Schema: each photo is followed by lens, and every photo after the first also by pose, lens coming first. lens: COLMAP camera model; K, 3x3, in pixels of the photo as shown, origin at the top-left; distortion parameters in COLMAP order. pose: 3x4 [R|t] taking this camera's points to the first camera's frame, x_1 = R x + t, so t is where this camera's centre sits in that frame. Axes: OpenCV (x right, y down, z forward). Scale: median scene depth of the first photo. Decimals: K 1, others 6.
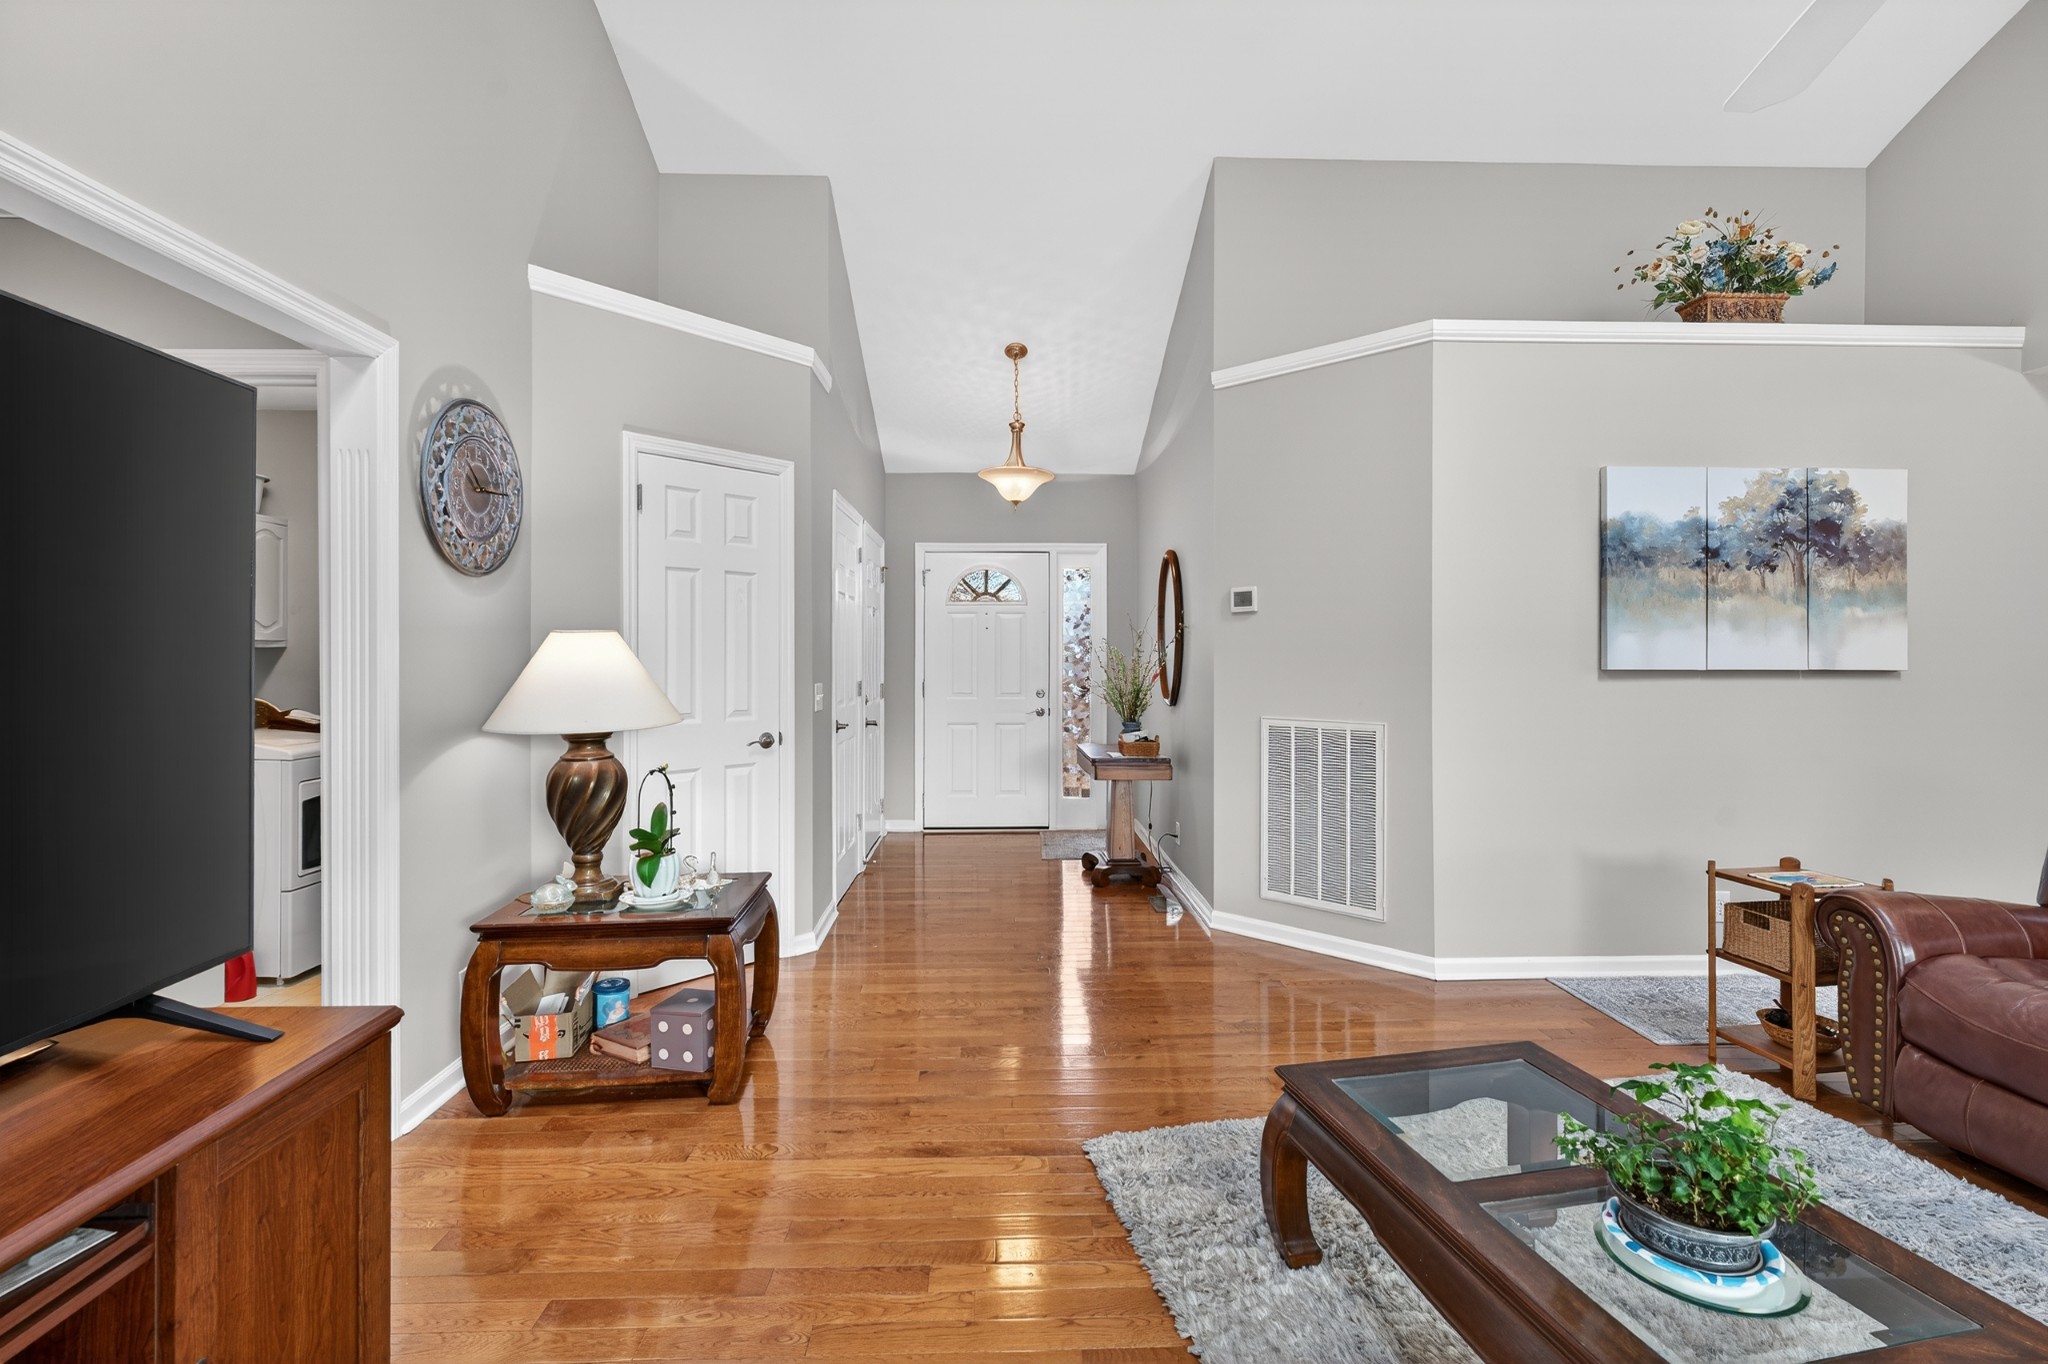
lens RADIAL K [[938.6, 0, 1013.9], [0, 938.6, 657.5], [0, 0, 1]] dist [0.005084, -0.000943]
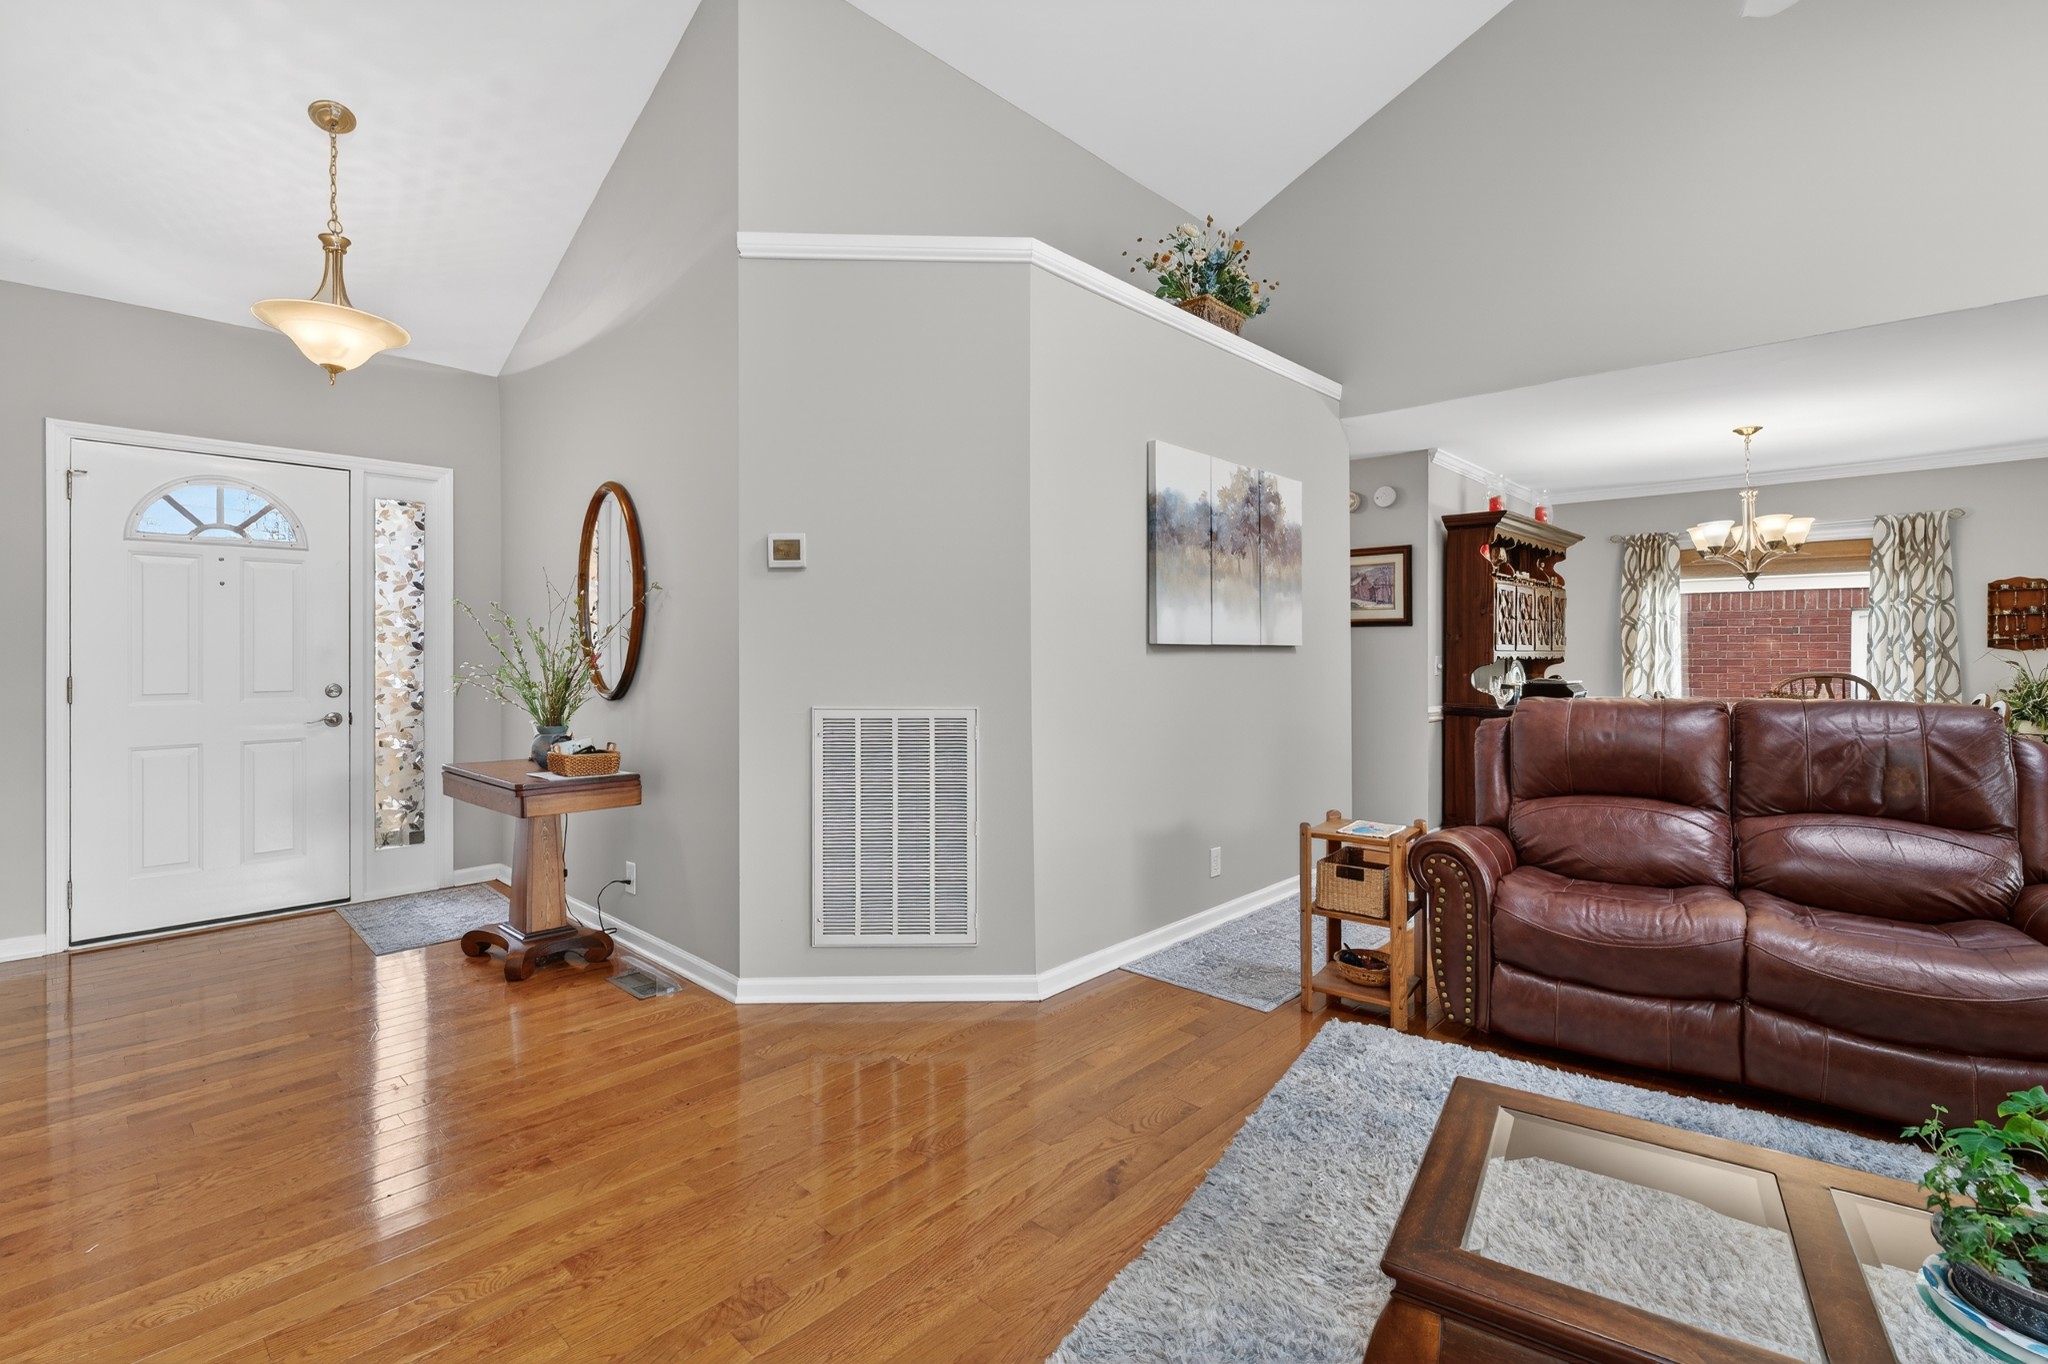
lens RADIAL K [[938.6, 0, 1042.3], [0, 938.6, 653.5], [0, 0, 1]] dist [0.005084, -0.000943]
pose [[0.700237, -0.002760, 0.713905, -0.163227], [0.000108, 0.999993, 0.003760, 0.019313], [-0.713910, -0.002556, 0.700233, 0.382658]]
